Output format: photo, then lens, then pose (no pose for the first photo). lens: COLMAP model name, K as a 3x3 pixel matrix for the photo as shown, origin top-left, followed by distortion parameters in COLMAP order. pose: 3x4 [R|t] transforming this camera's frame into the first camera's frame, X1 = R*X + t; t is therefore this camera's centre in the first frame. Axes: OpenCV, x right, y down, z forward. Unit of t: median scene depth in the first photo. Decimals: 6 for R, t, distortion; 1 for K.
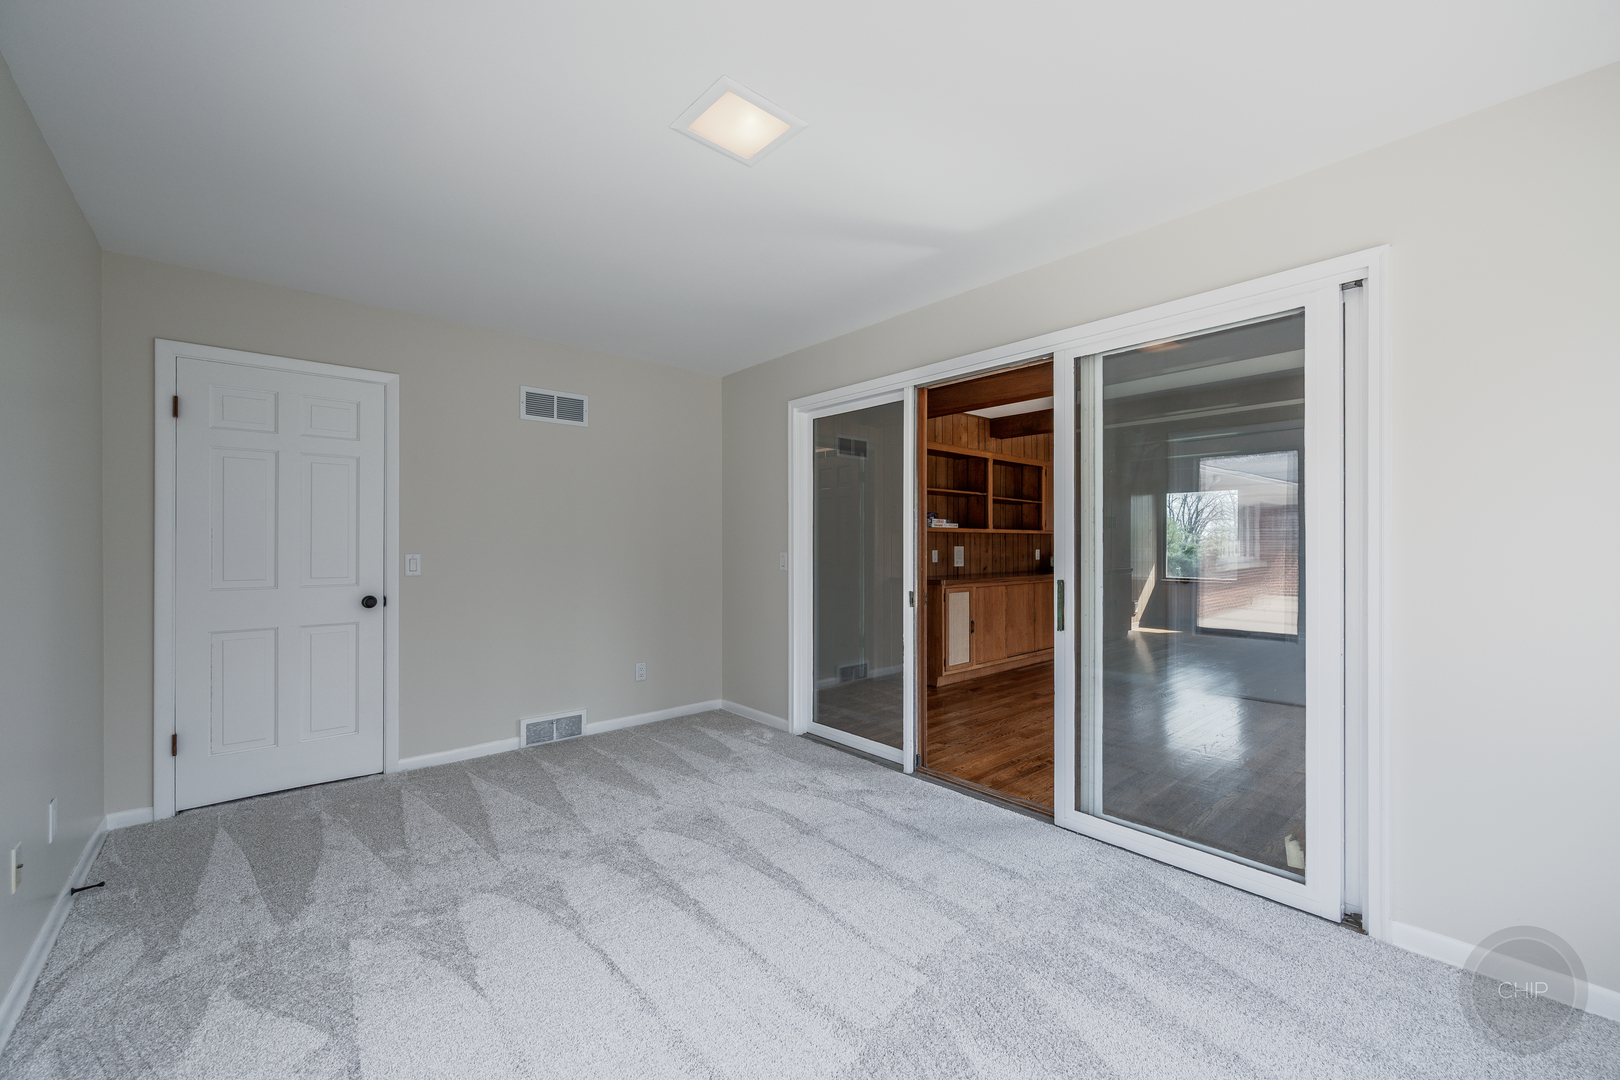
lens RADIAL K [[639.8, 0, 814.4], [0, 639.8, 548.3], [0, 0, 1]] dist [0.001500, 0.000151]
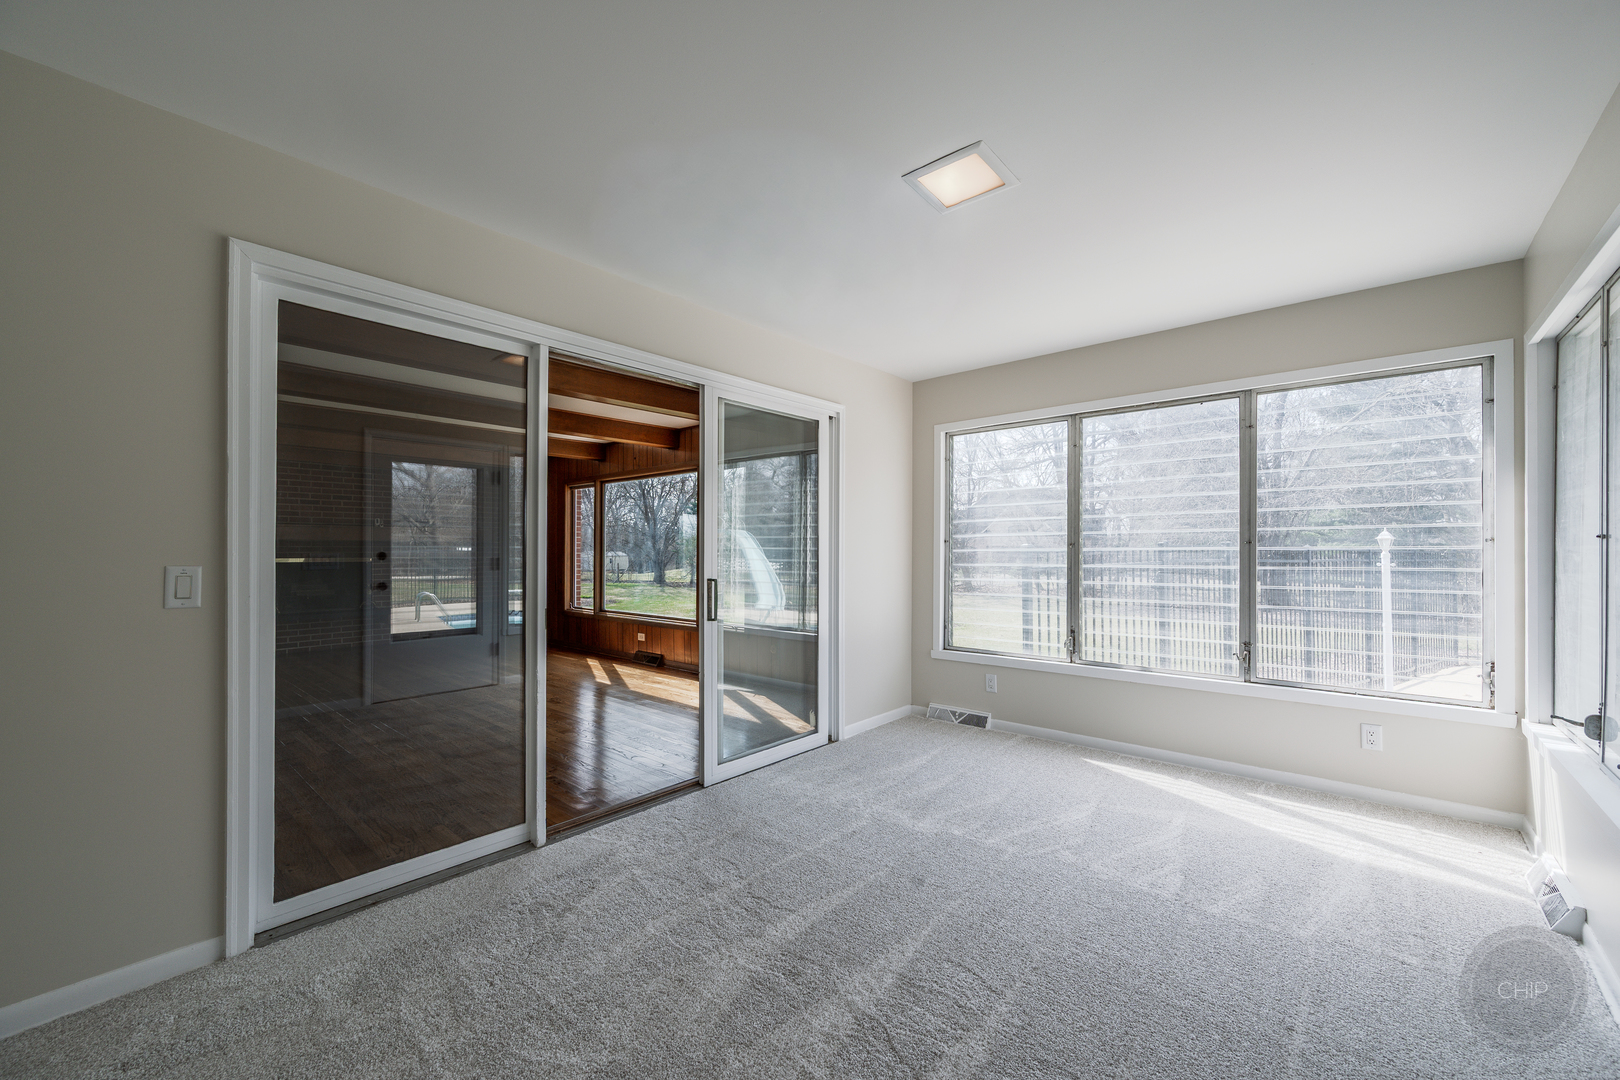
lens RADIAL K [[639.8, 0, 814.4], [0, 639.8, 548.3], [0, 0, 1]] dist [0.001500, 0.000151]
pose [[-0.135450, 0.003012, 0.990780, -0.791238], [0.003925, 0.999989, -0.002503, -0.003293], [-0.990776, 0.003550, -0.135460, 0.925632]]
